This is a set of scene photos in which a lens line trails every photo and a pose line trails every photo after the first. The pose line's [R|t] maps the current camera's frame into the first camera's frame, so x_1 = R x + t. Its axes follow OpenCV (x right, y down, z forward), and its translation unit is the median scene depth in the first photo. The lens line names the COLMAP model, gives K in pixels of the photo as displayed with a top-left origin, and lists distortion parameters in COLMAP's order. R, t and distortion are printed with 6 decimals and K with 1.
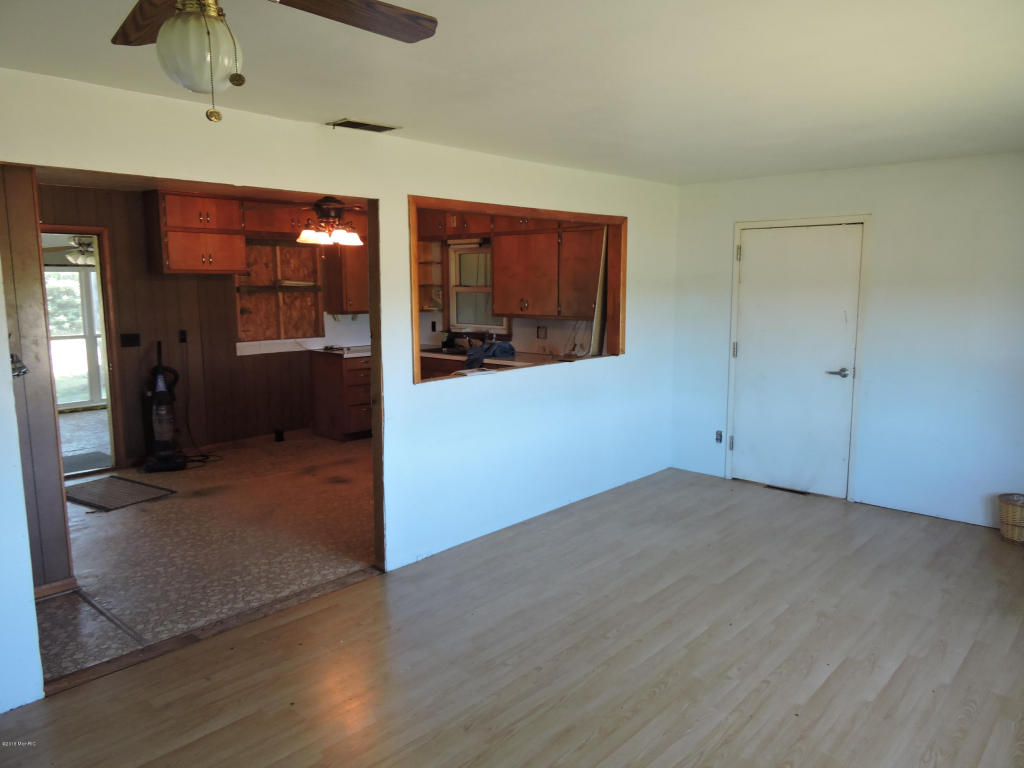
lens RADIAL K [[730.9, 0, 515.0], [0, 730.9, 380.2], [0, 0, 1]] dist [0.002377, -0.000665]
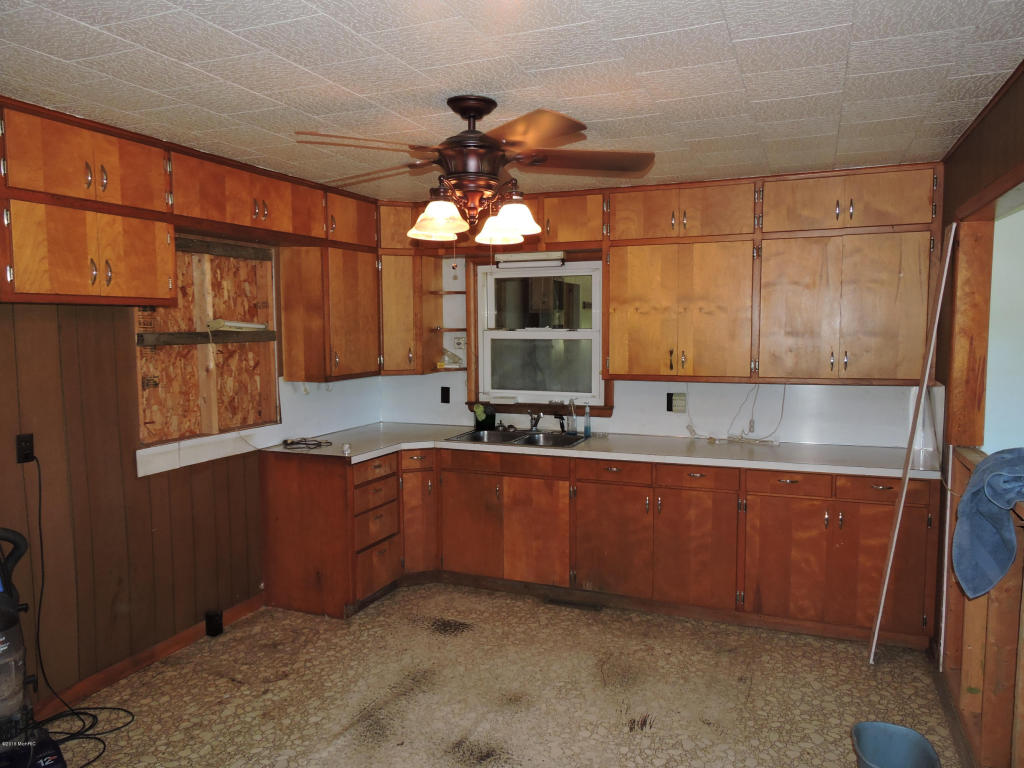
lens RADIAL K [[730.9, 0, 507.8], [0, 730.9, 382.4], [0, 0, 1]] dist [0.002377, -0.000665]
pose [[0.938659, -0.030363, 0.343508, -0.305301], [0.049970, 0.997579, -0.048370, -0.057855], [-0.341208, 0.062568, 0.937903, 0.450765]]
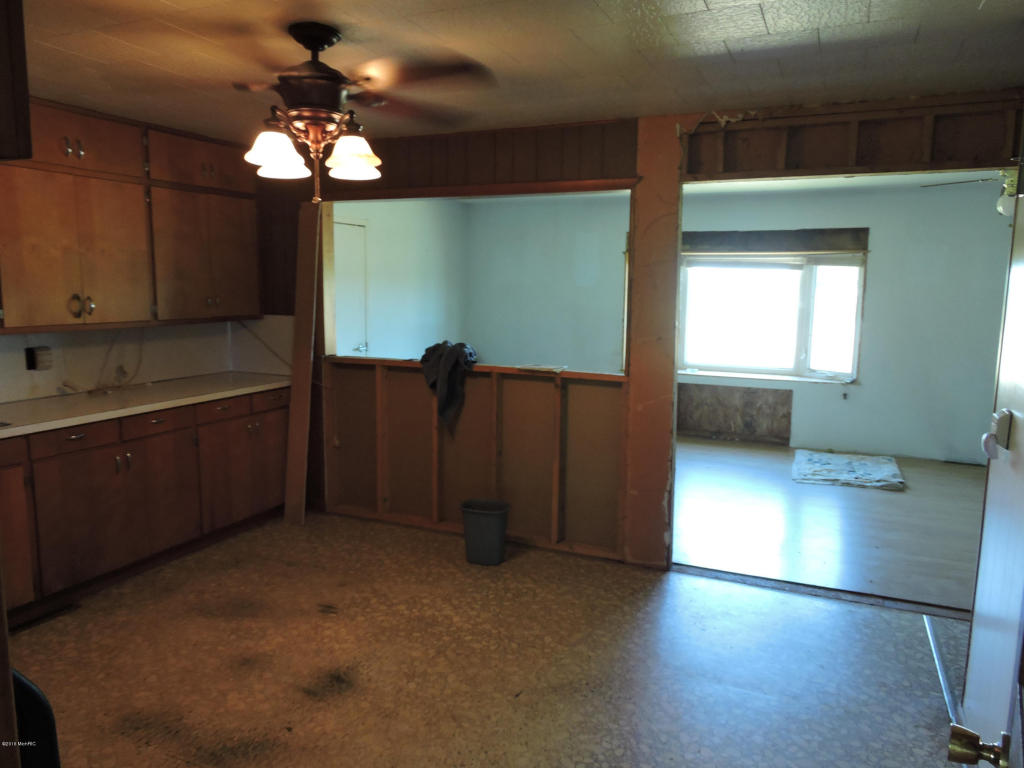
lens RADIAL K [[730.9, 0, 510.7], [0, 730.9, 390.1], [0, 0, 1]] dist [0.002377, -0.000665]
pose [[-0.318214, -0.131107, 0.938910, -0.951315], [0.116487, 0.977479, 0.175972, -0.147139], [-0.940835, 0.165367, -0.295775, 1.359709]]
